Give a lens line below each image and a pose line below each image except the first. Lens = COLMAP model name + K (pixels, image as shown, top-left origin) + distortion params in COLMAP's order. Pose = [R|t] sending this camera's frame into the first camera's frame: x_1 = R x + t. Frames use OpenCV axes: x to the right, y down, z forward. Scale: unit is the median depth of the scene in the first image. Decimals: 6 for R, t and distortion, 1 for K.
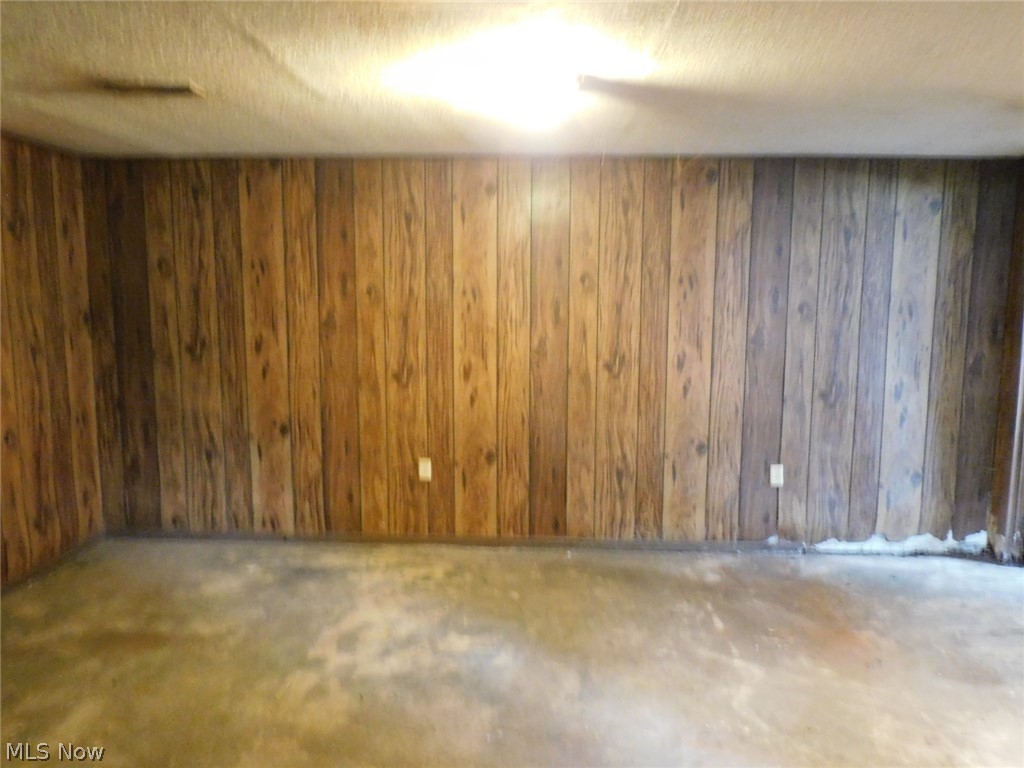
lens RADIAL K [[731.2, 0, 521.8], [0, 731.2, 383.4], [0, 0, 1]] dist [-0.008758, 0.004083]
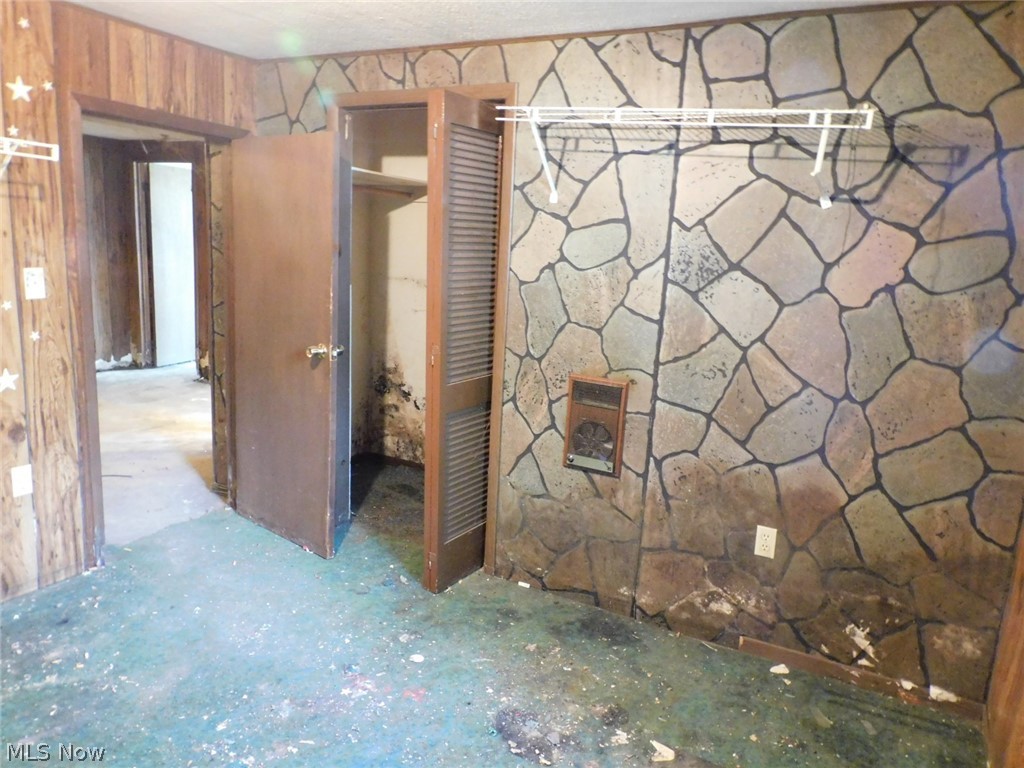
lens RADIAL K [[731.2, 0, 508.5], [0, 731.2, 384.9], [0, 0, 1]] dist [-0.008758, 0.004083]
pose [[0.448737, -0.152588, 0.880541, -0.556406], [0.054460, 0.988153, 0.143482, 0.078679], [-0.892003, -0.016431, 0.451731, -0.658344]]
